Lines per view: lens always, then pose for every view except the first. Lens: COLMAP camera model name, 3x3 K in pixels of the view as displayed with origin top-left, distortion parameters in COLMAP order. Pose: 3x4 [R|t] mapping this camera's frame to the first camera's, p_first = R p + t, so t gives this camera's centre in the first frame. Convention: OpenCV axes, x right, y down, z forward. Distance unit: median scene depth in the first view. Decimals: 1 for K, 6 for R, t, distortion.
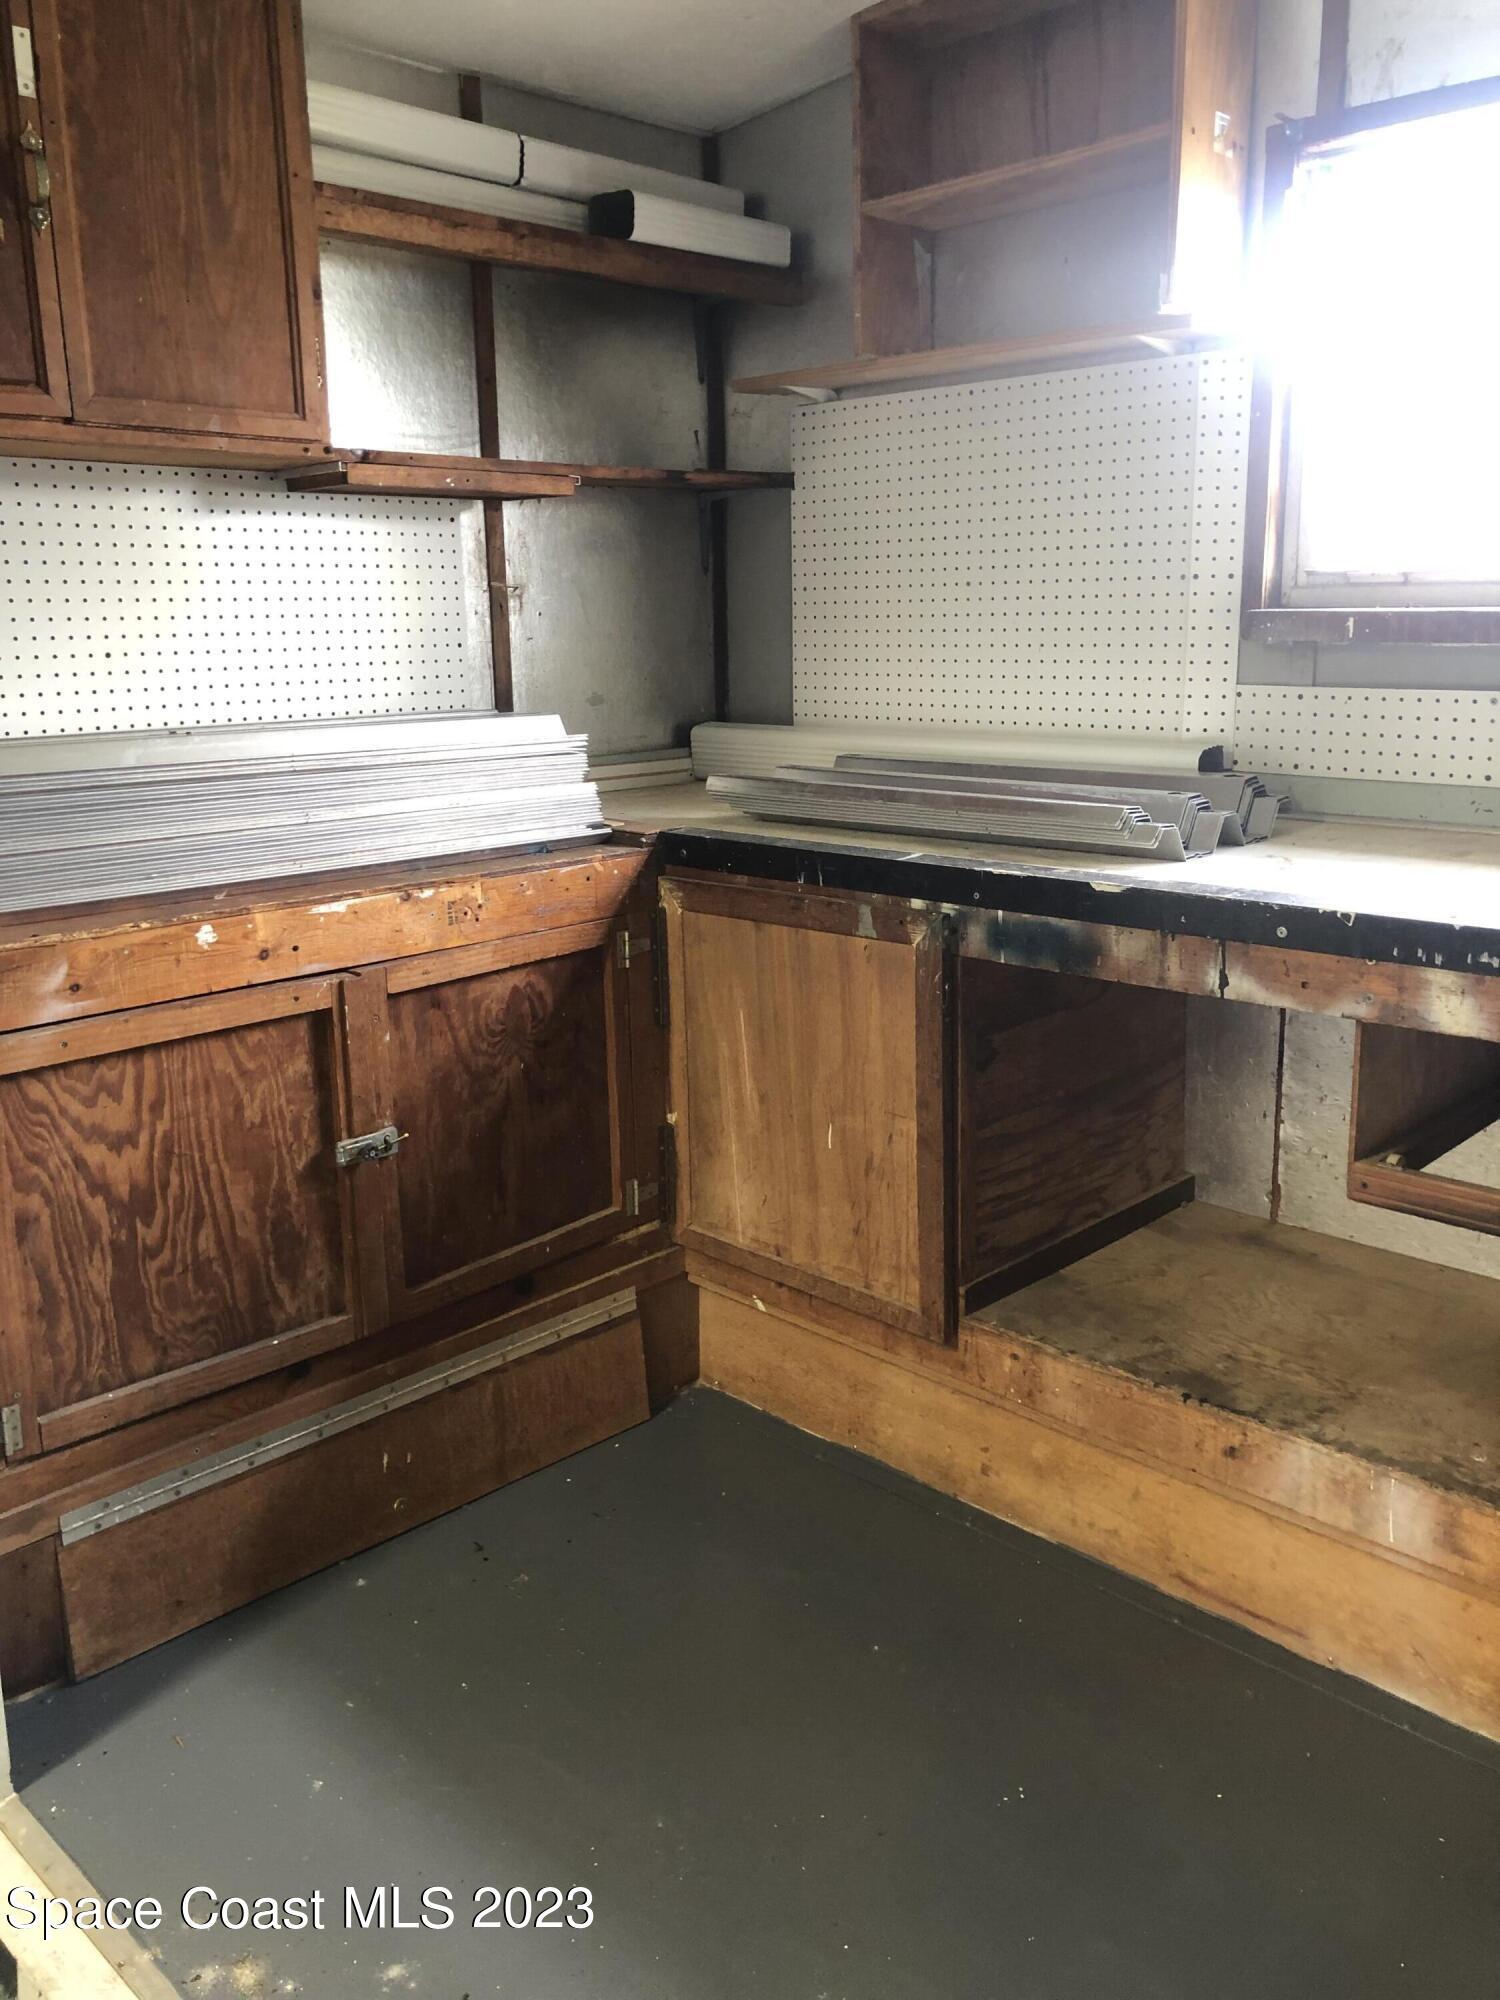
lens RADIAL K [[1638.9, 0, 753.9], [0, 1638.9, 1008.3], [0, 0, 1]] dist [0.016389, 0.004740]
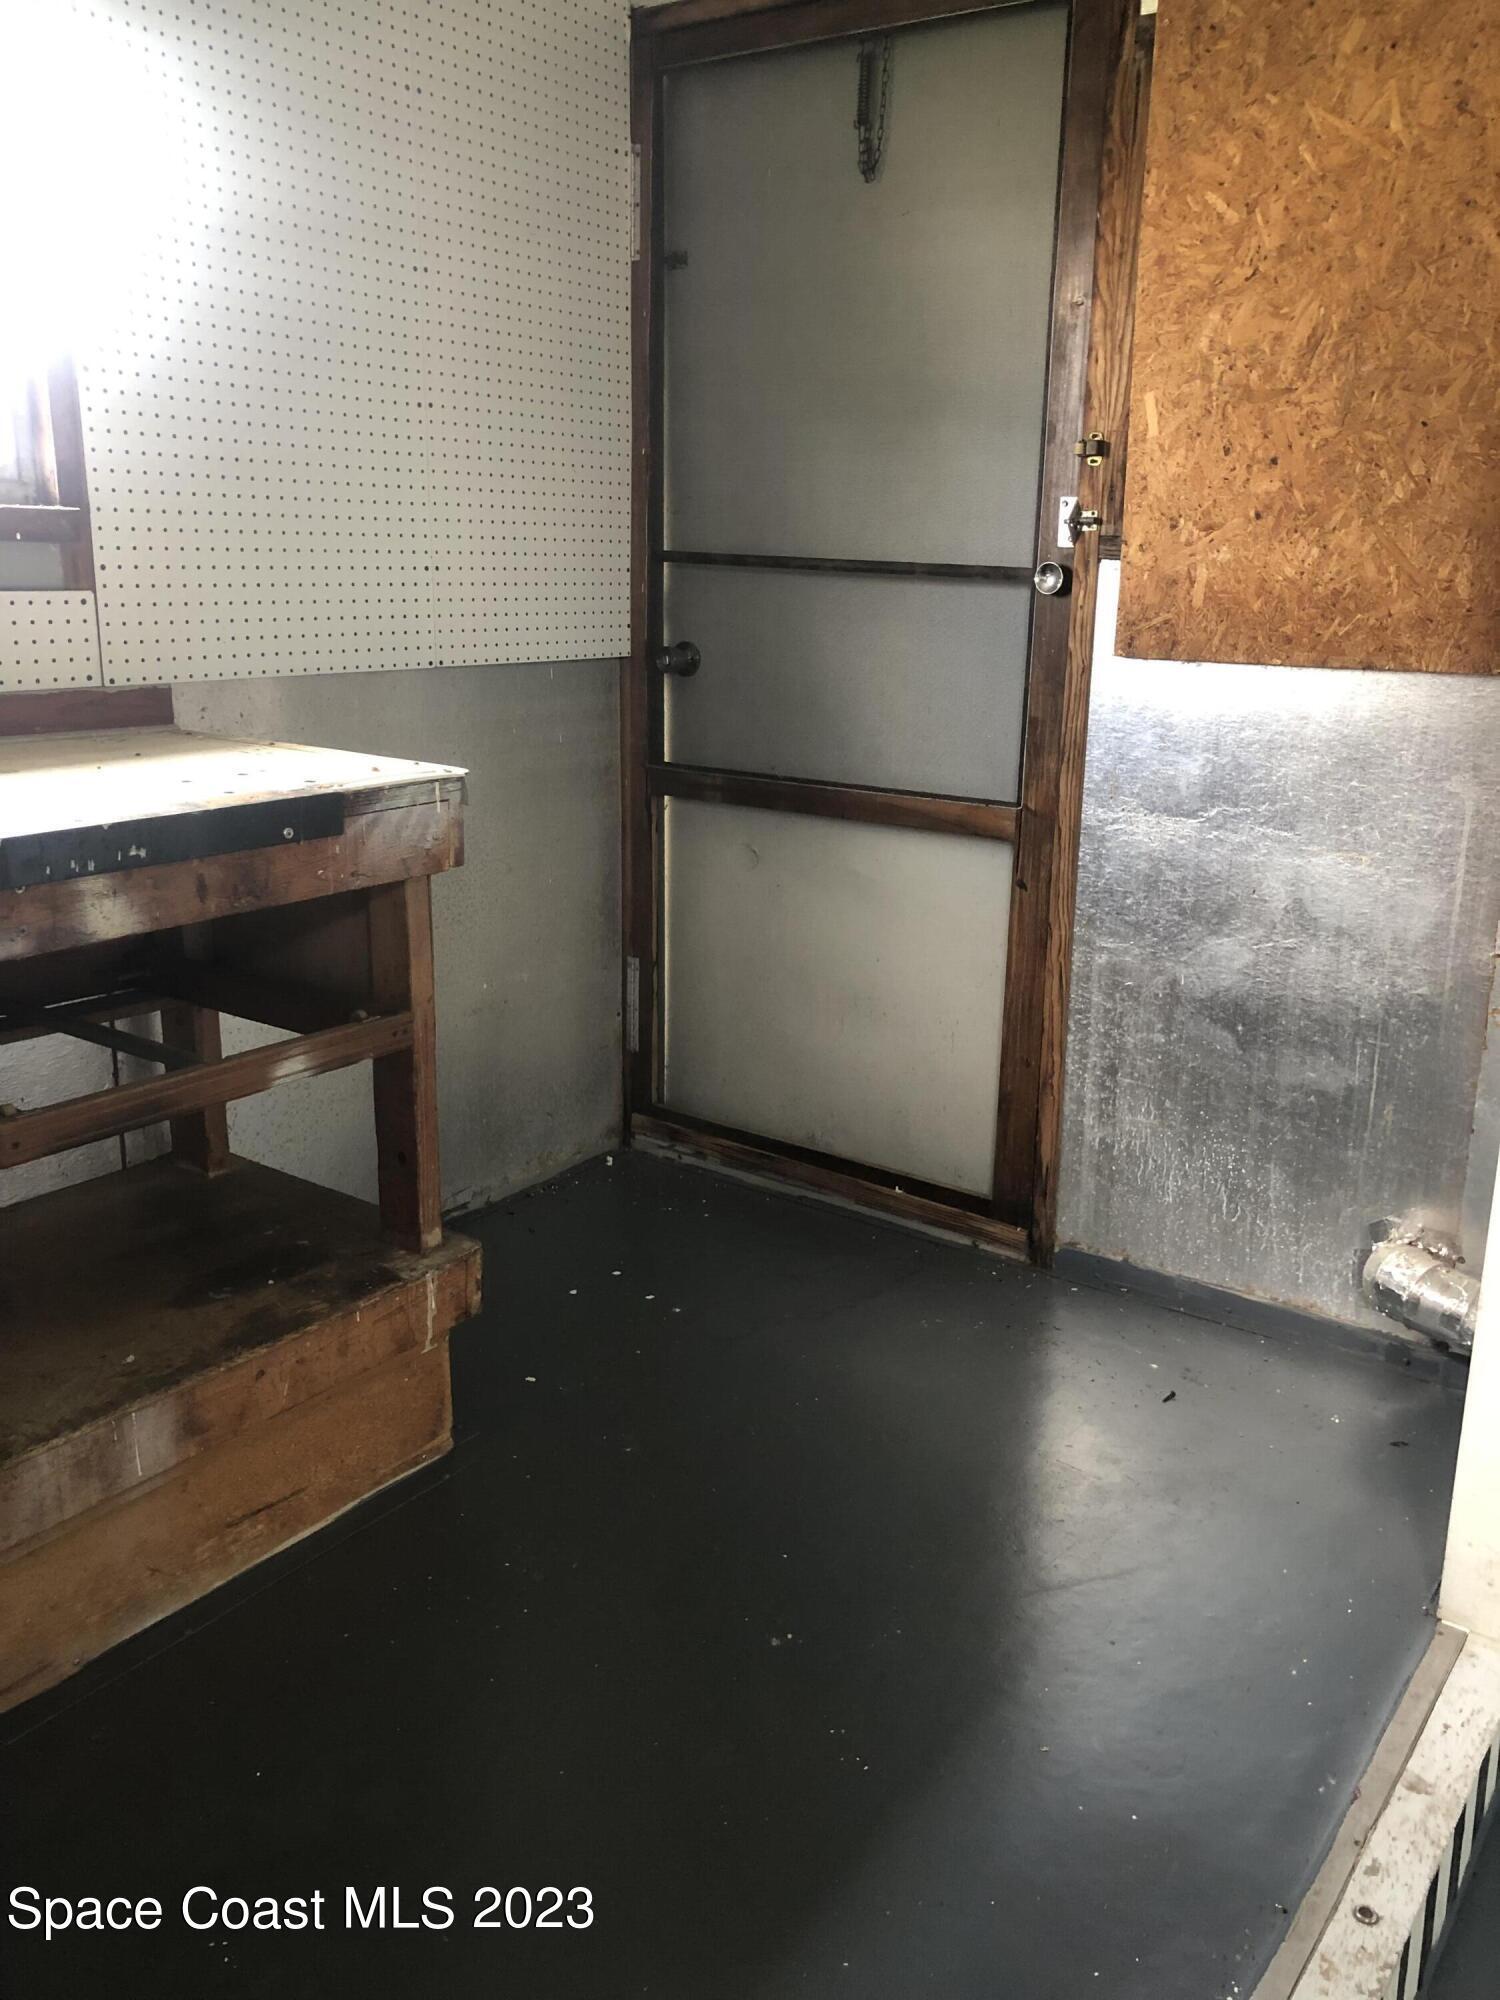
lens RADIAL K [[1638.9, 0, 753.2], [0, 1638.9, 985.4], [0, 0, 1]] dist [0.016389, 0.004740]
pose [[-0.152407, -0.248958, 0.956448, -0.548749], [0.212265, 0.936924, 0.277700, -0.143469], [-0.965254, 0.245344, -0.089948, 0.717865]]
